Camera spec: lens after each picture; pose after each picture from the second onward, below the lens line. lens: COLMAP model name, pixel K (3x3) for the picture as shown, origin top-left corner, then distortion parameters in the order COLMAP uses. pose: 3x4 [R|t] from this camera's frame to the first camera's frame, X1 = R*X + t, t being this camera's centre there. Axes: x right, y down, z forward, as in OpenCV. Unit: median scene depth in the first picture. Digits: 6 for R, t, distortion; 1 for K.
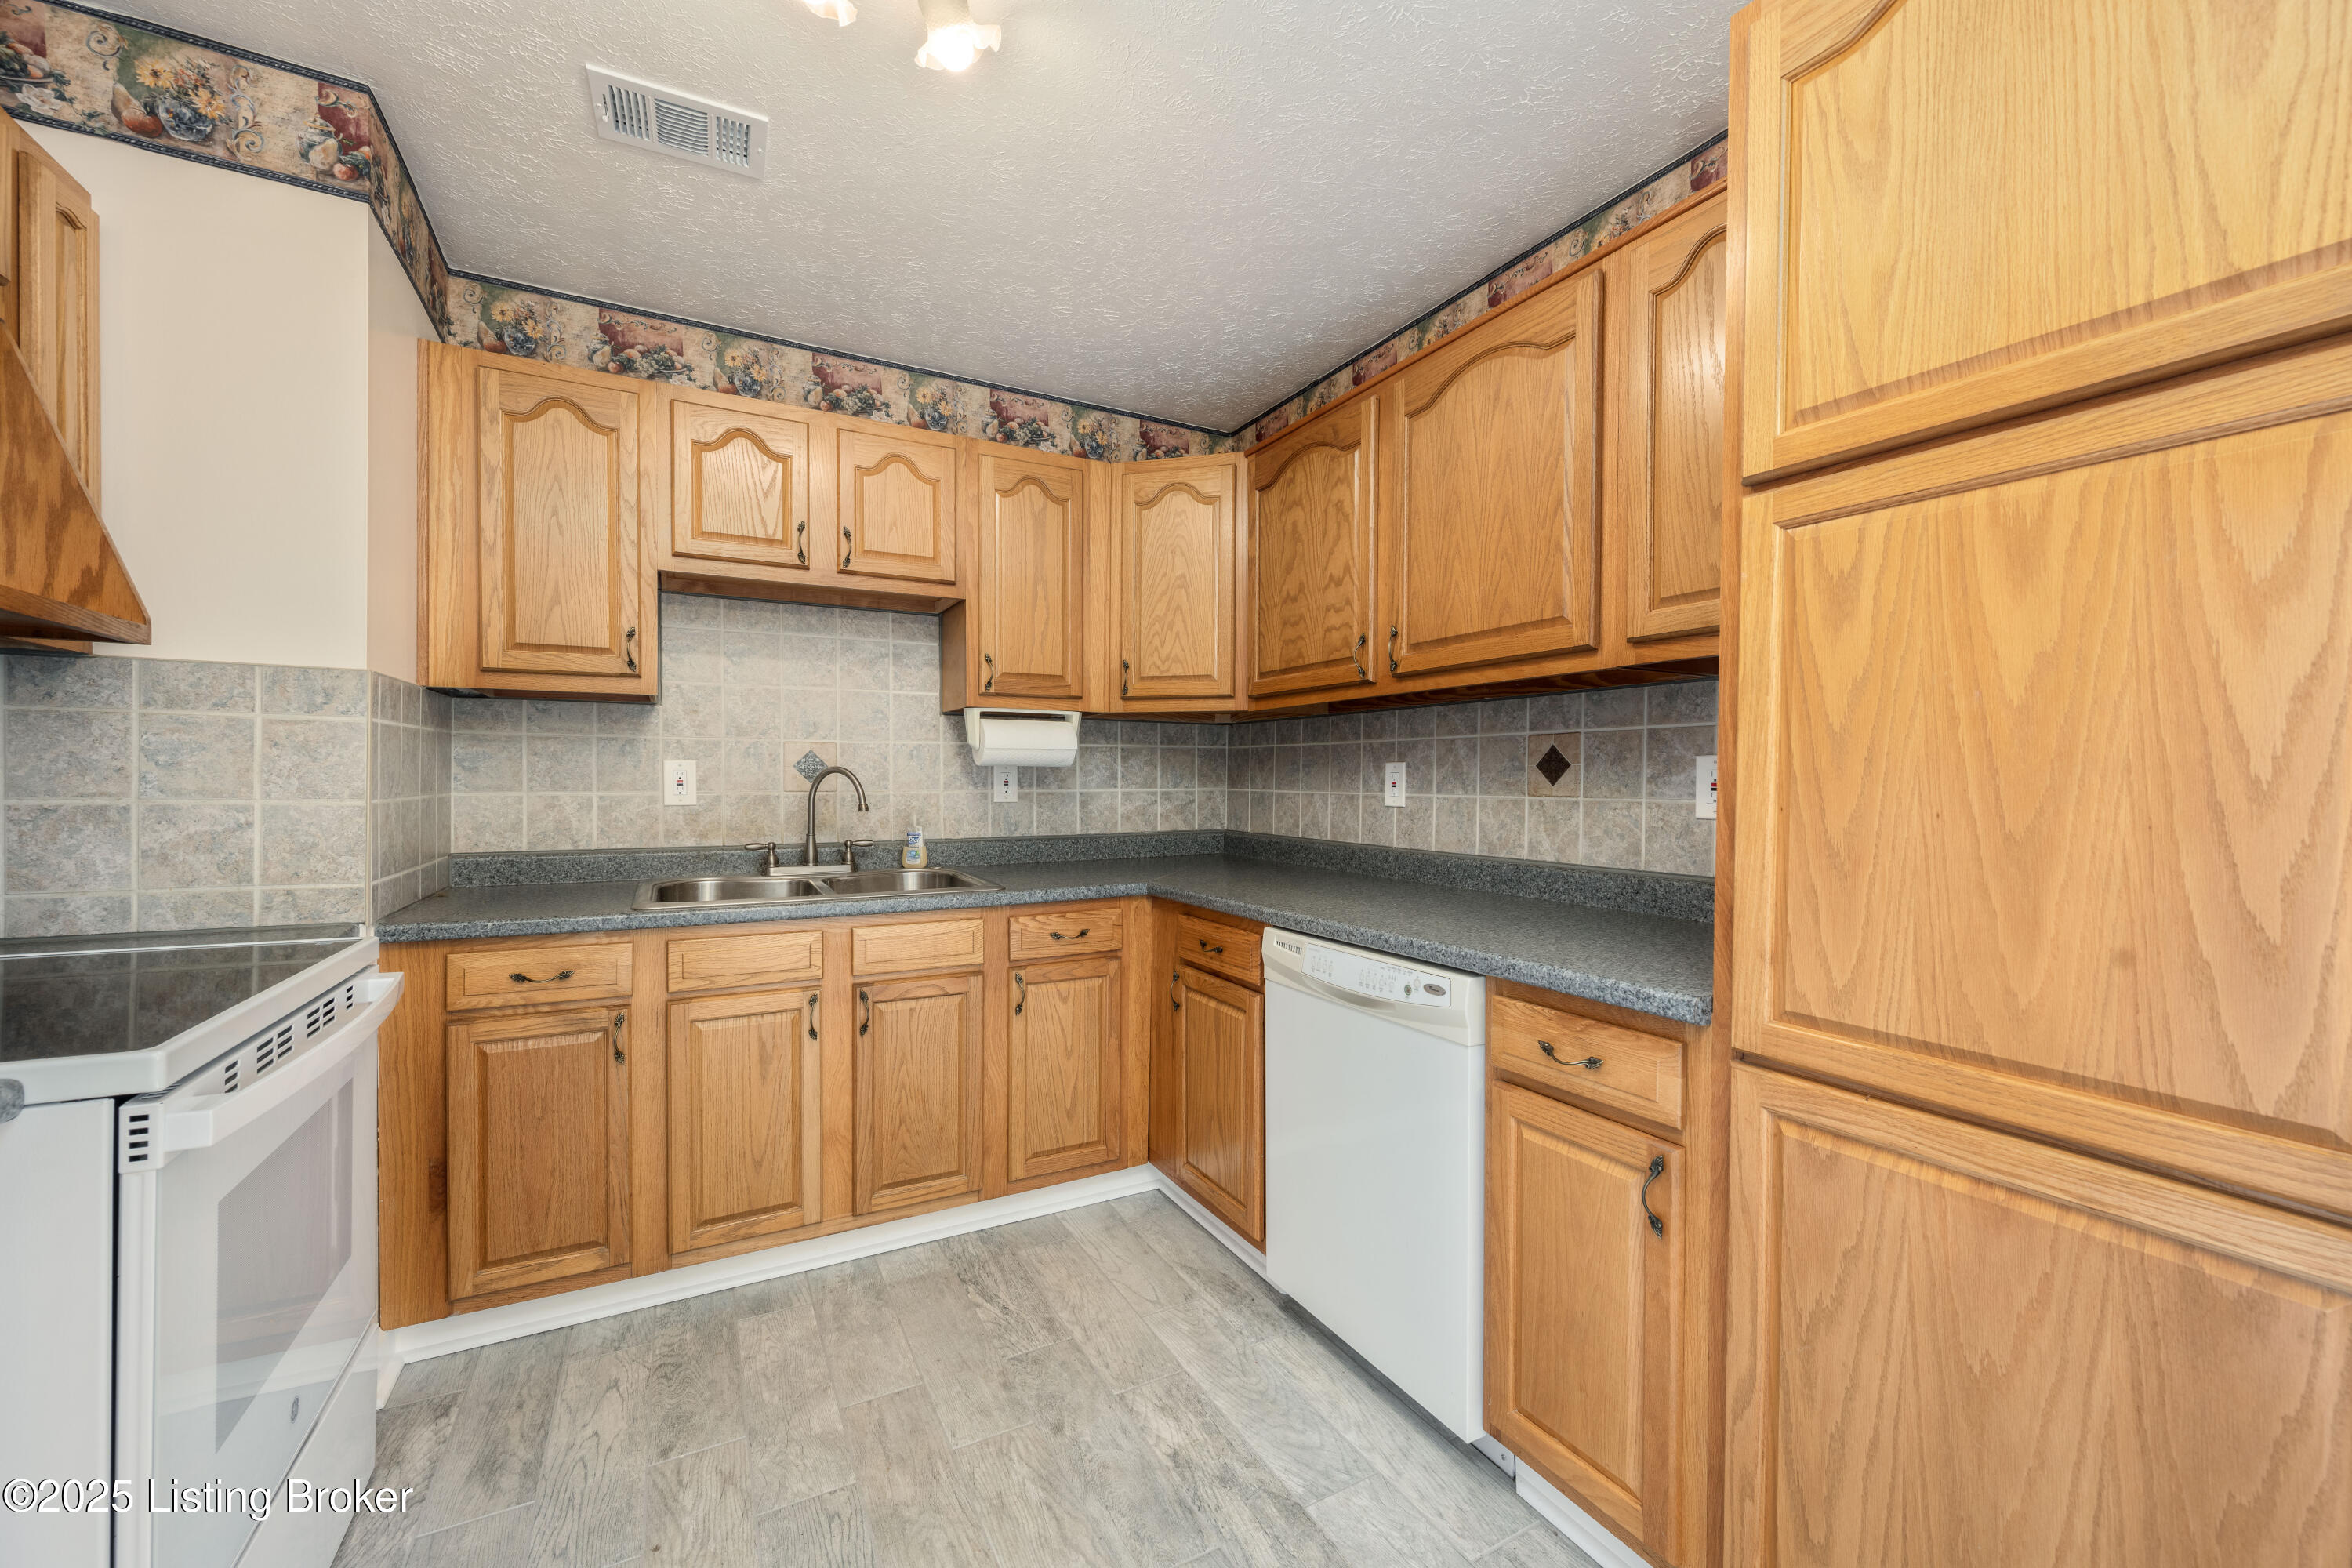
lens RADIAL K [[927.2, 0, 1176.0], [0, 927.2, 784.0], [0, 0, 1]] dist [-0.000085, -0.000105]
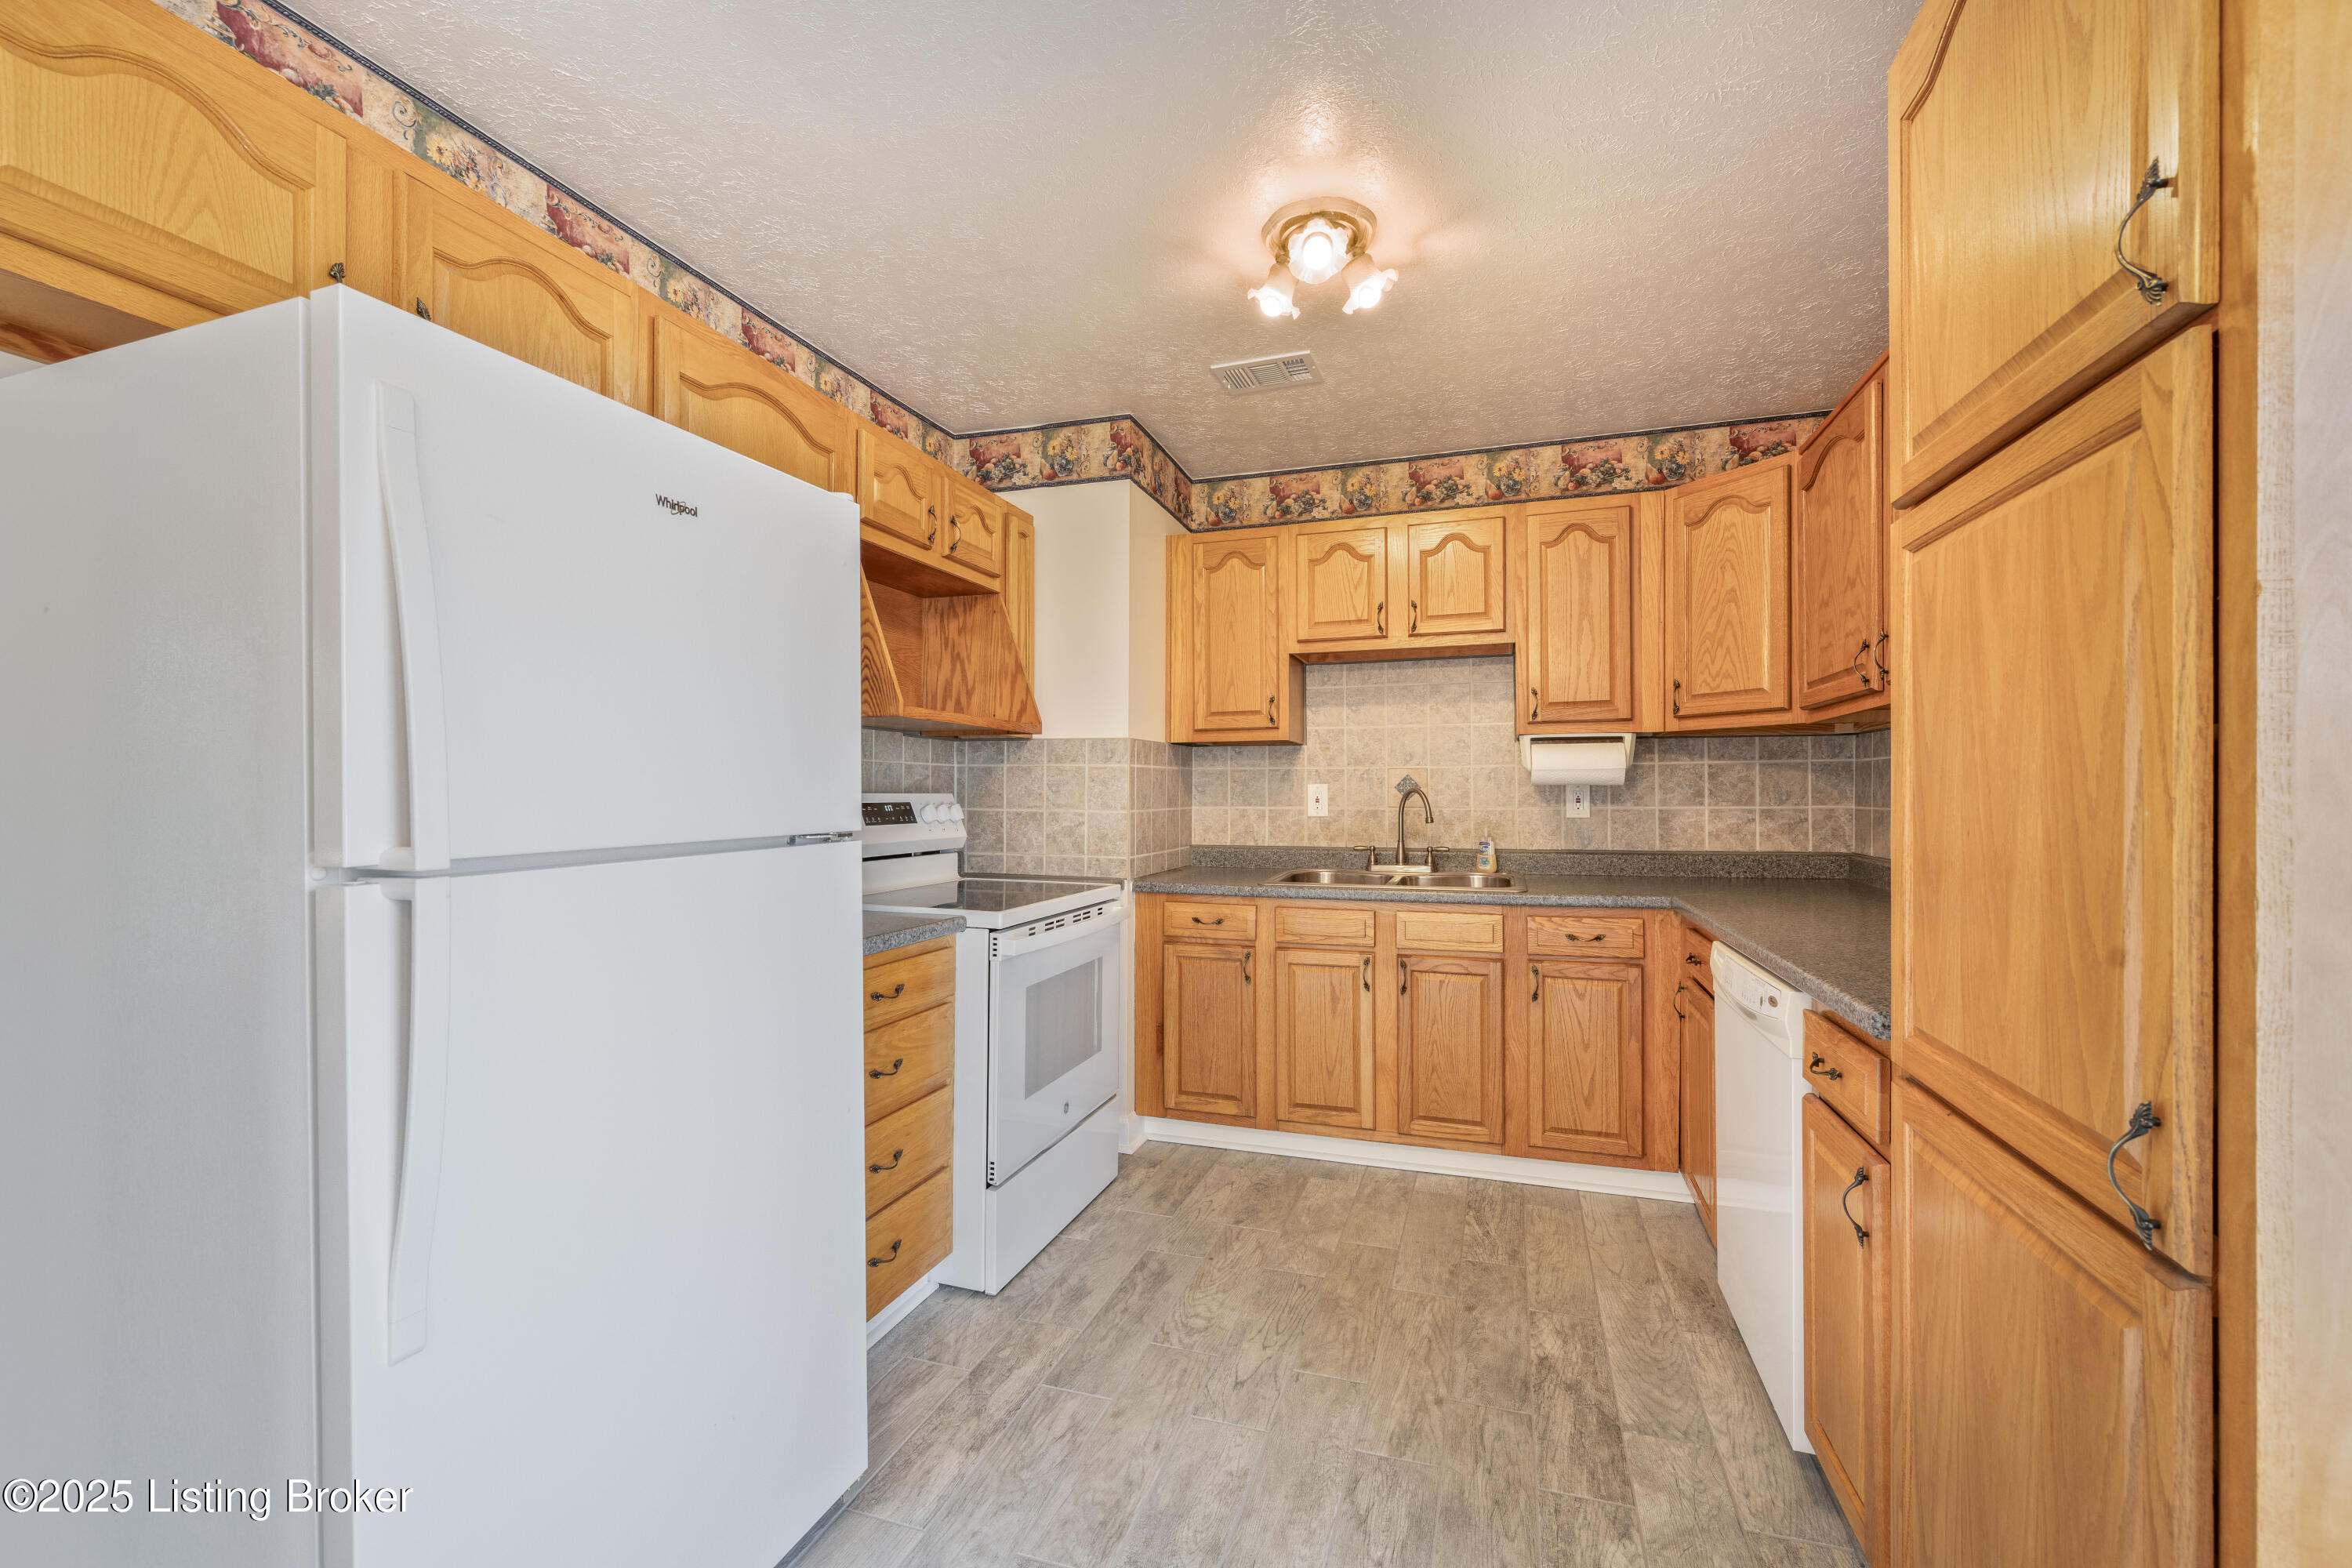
lens RADIAL K [[960.8, 0, 1176.9], [0, 960.8, 774.8], [0, 0, 1]] dist [-0.000370, 0.000027]
pose [[0.681189, -0.020236, -0.731828, 0.423328], [0.000216, 0.999623, -0.027439, -0.000405], [0.732108, 0.018533, 0.680937, -0.150047]]
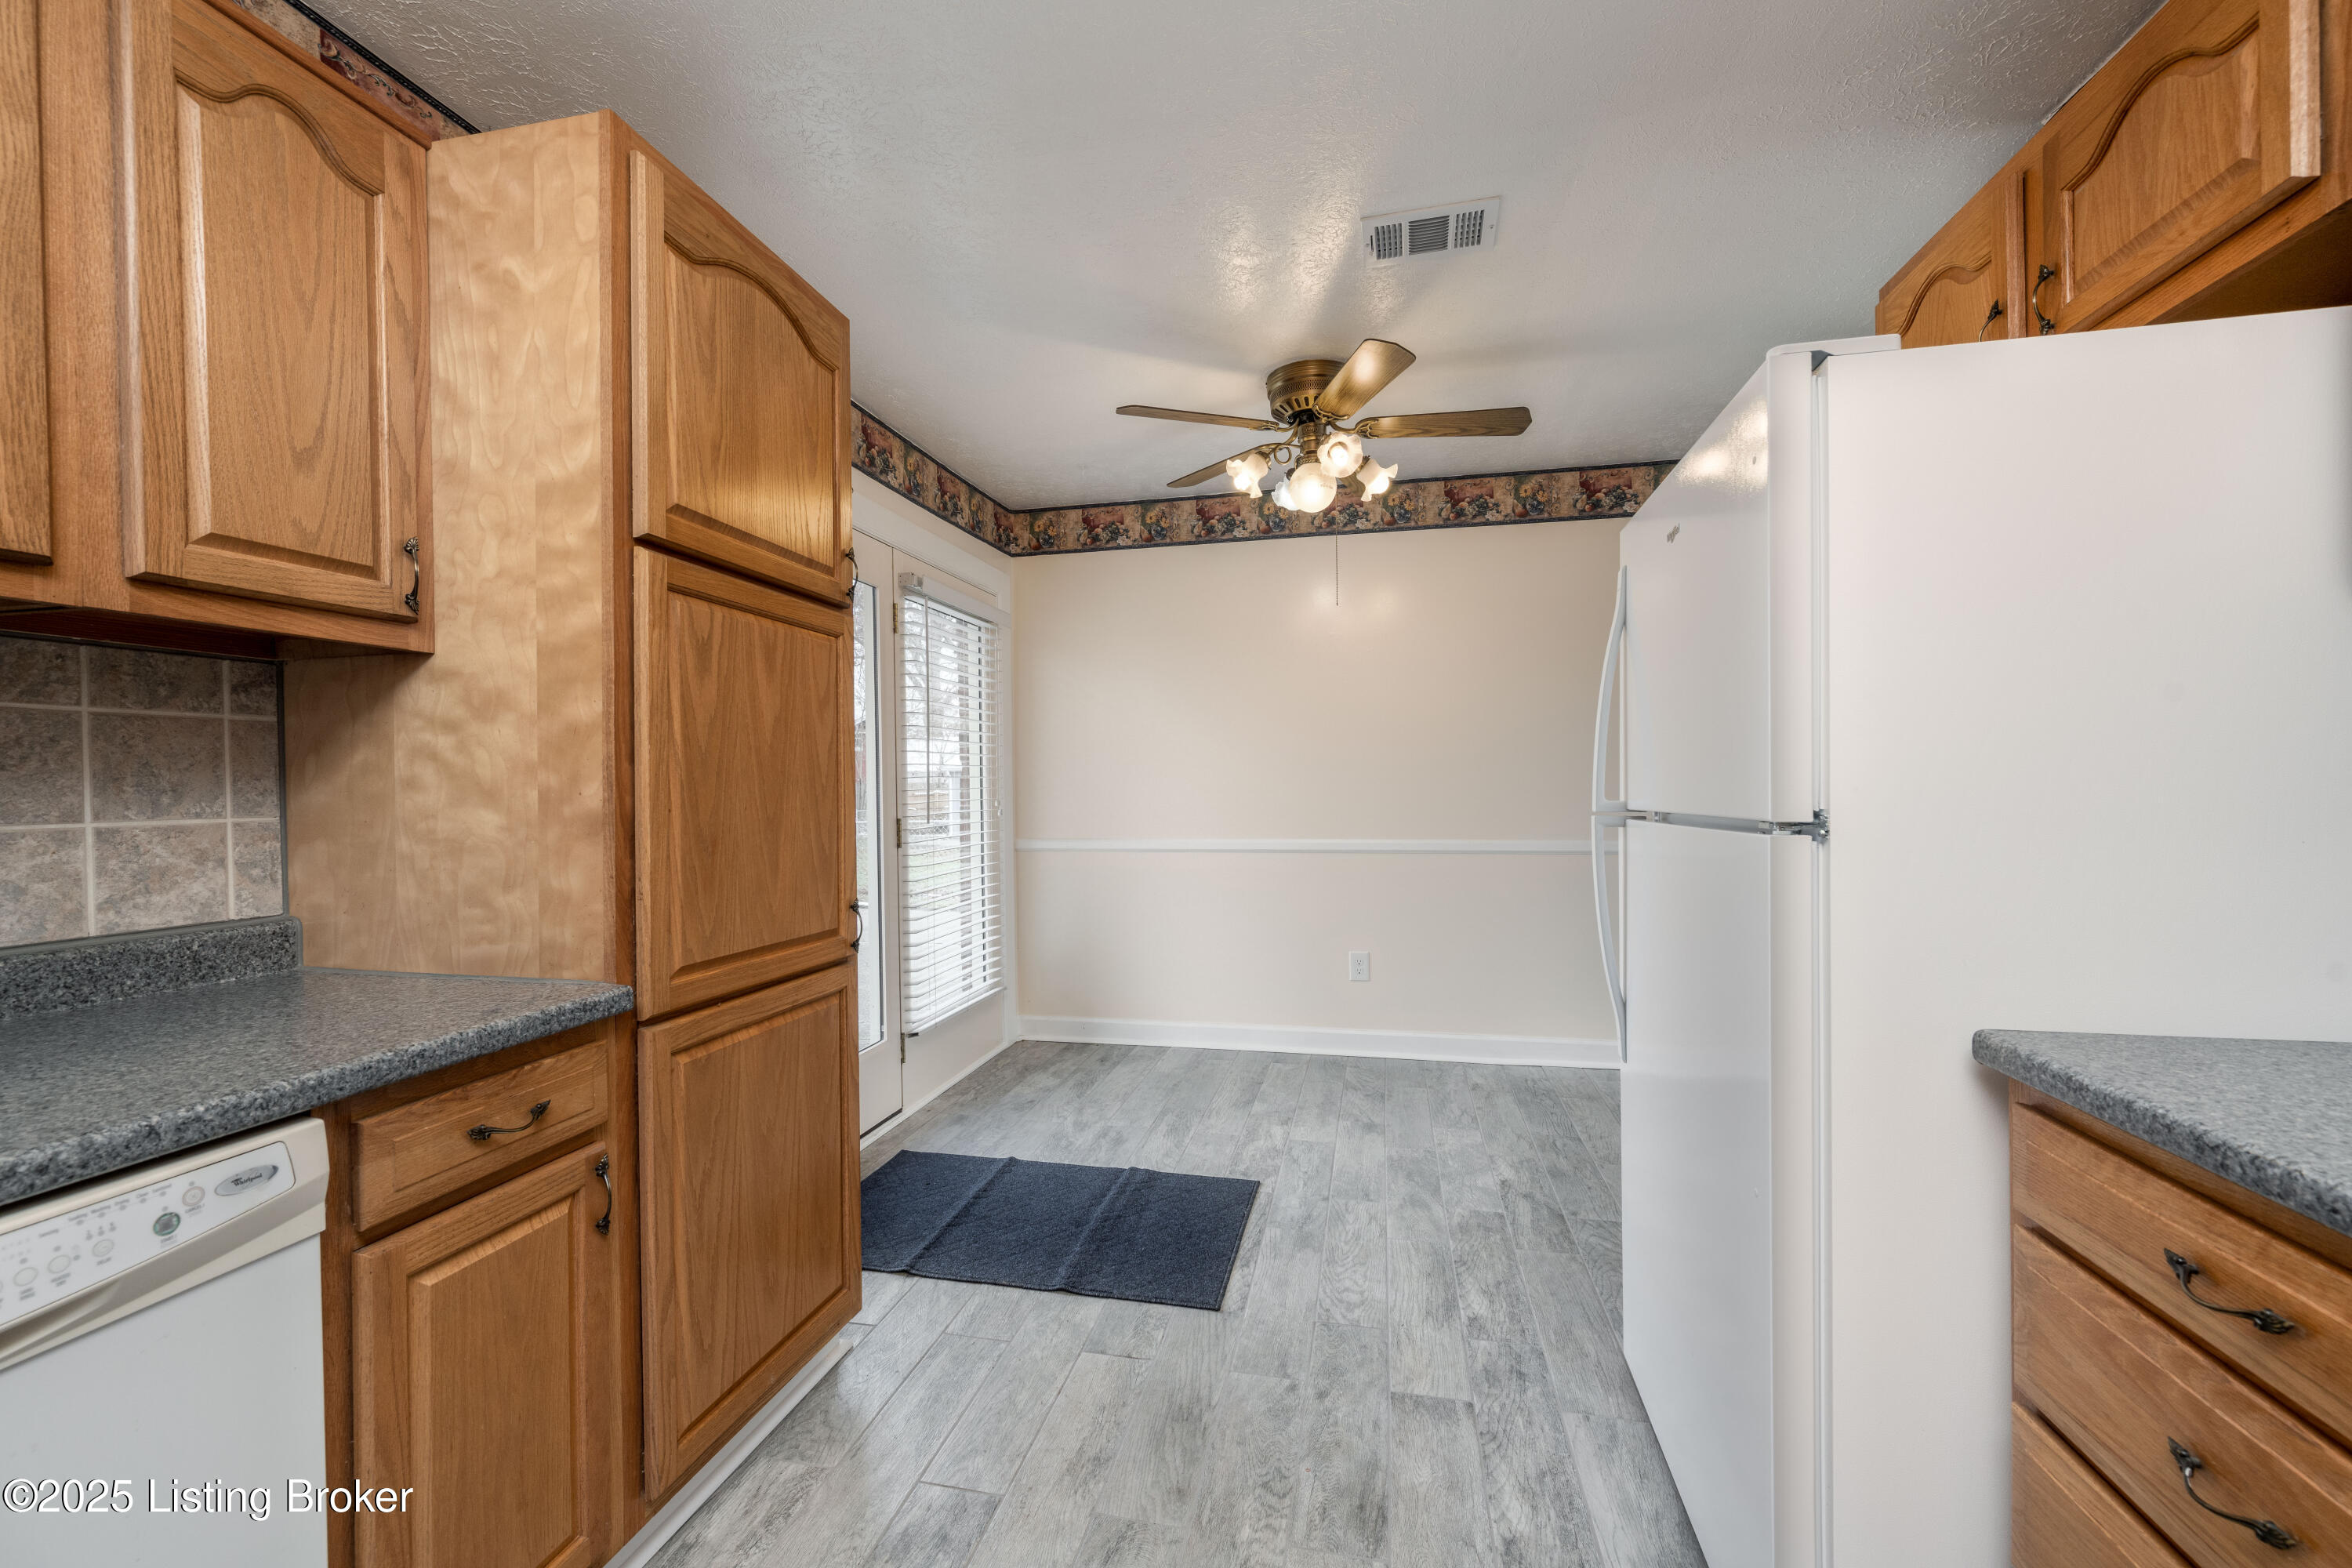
lens RADIAL K [[927.2, 0, 1176.0], [0, 927.2, 784.0], [0, 0, 1]] dist [-0.000085, -0.000105]
pose [[-0.753844, 0.006000, 0.657026, -0.337941], [0.013767, 0.999883, 0.006665, -0.003724], [-0.656909, 0.014070, -0.753839, 0.726674]]
